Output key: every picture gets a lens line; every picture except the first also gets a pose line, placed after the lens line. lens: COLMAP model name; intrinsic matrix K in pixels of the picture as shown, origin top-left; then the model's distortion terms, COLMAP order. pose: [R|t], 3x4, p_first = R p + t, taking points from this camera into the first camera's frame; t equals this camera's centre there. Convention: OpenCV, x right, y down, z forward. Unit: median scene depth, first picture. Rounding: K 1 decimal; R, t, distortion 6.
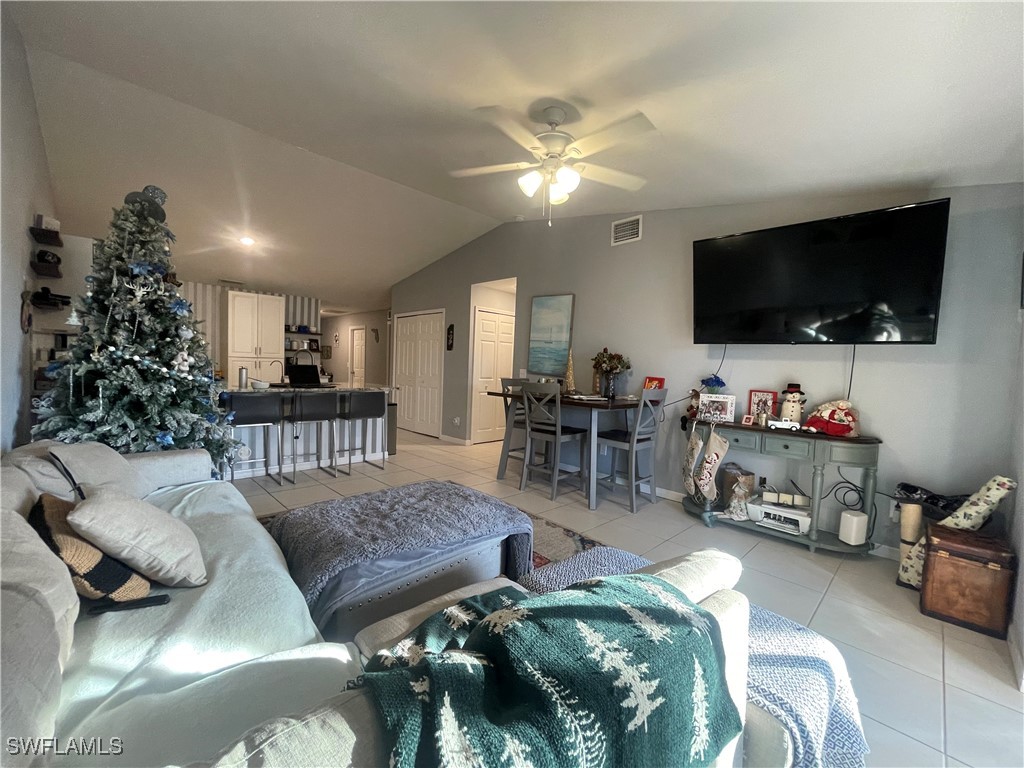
lens RADIAL K [[415.5, 0, 512.8], [0, 415.5, 385.9], [0, 0, 1]] dist [-0.004068, -0.000351]
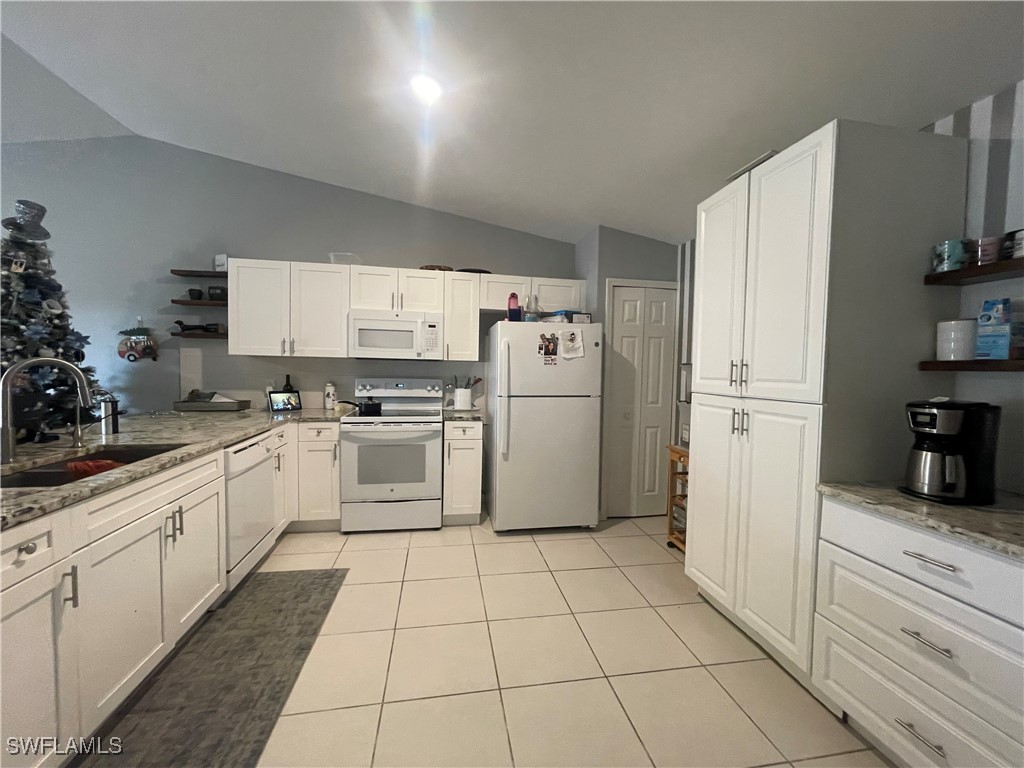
lens RADIAL K [[415.5, 0, 517.6], [0, 415.5, 386.5], [0, 0, 1]] dist [-0.004068, -0.000351]
pose [[-0.555458, -0.011185, -0.831470, -0.434185], [-0.078679, 0.996131, 0.039161, -0.110629], [0.827814, 0.087172, -0.554188, 1.529047]]
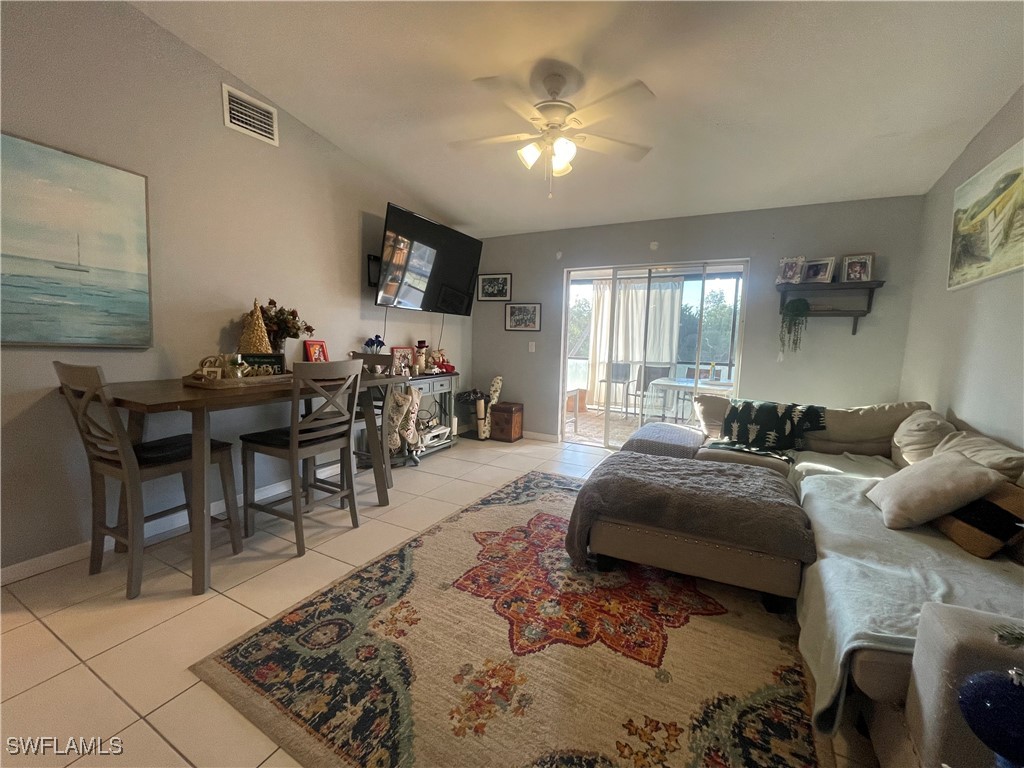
lens RADIAL K [[415.5, 0, 516.5], [0, 415.5, 384.1], [0, 0, 1]] dist [-0.004068, -0.000351]
pose [[-0.313025, -0.156483, 0.936765, -0.478668], [0.006952, 0.985929, 0.167019, -0.059383], [-0.949719, 0.058793, -0.307533, 0.749341]]
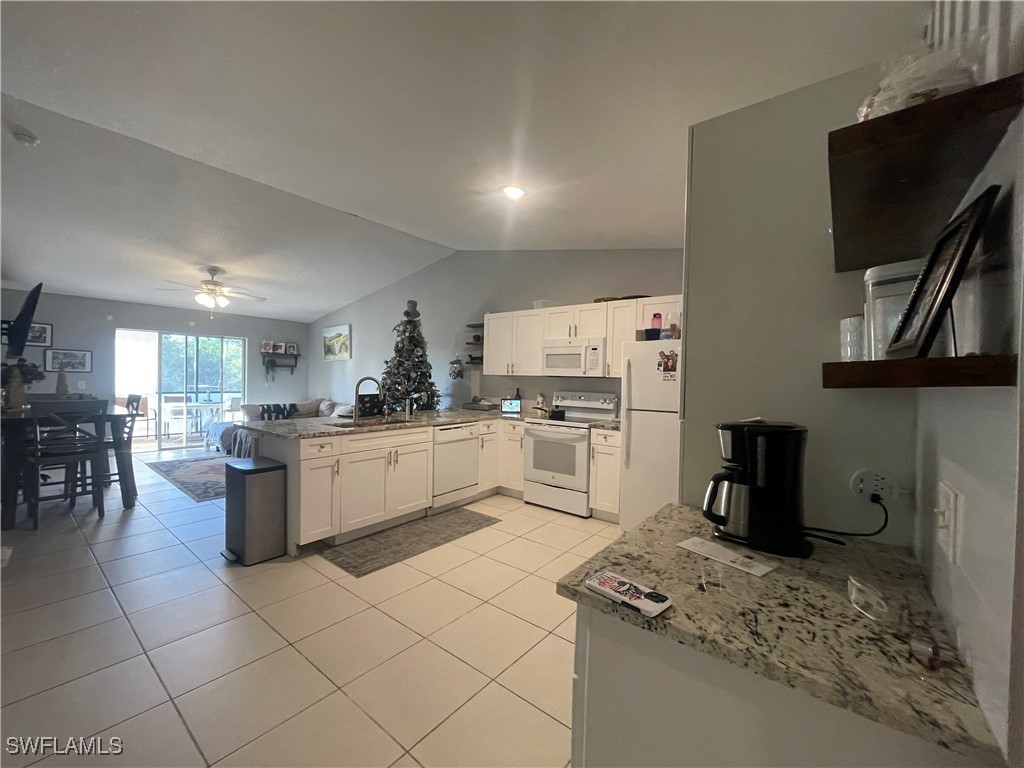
lens RADIAL K [[415.5, 0, 514.8], [0, 415.5, 384.8], [0, 0, 1]] dist [-0.004068, -0.000351]
pose [[-0.989309, -0.057363, -0.134081, -0.678561], [-0.065349, 0.996294, 0.055935, -0.138792], [0.130375, 0.064099, -0.989391, 1.847562]]
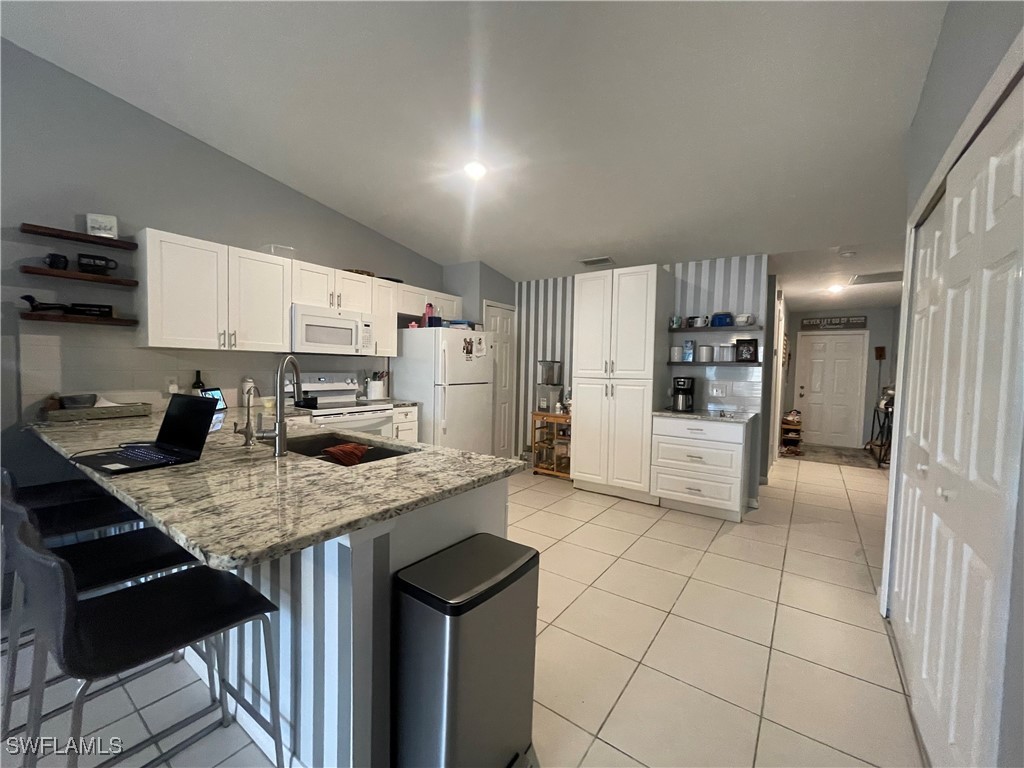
lens RADIAL K [[415.5, 0, 517.9], [0, 415.5, 385.6], [0, 0, 1]] dist [-0.004068, -0.000351]
pose [[0.184701, 0.011107, -0.982732, -0.091032], [-0.058692, 0.998276, 0.000252, -0.074717], [0.981041, 0.057632, 0.185034, 1.133428]]
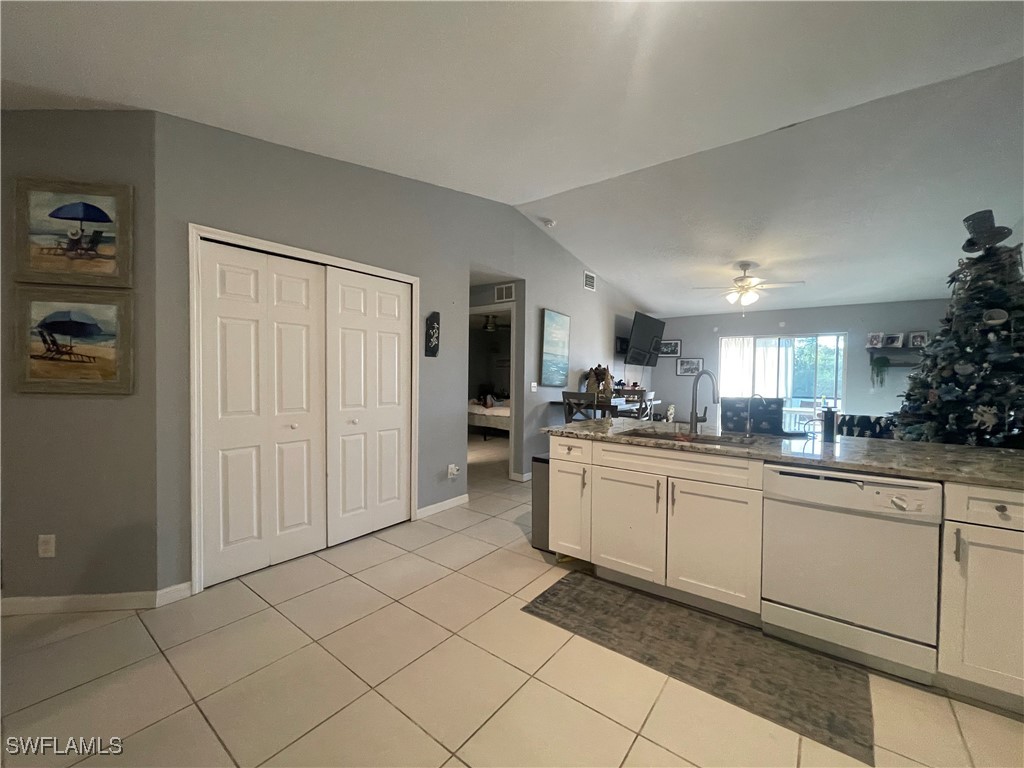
lens RADIAL K [[415.5, 0, 514.0], [0, 415.5, 385.6], [0, 0, 1]] dist [-0.004068, -0.000351]
pose [[-0.144965, -0.068873, 0.987037, -1.010014], [0.025548, 0.996981, 0.073319, -0.115786], [-0.989107, 0.035845, -0.142768, 1.328340]]
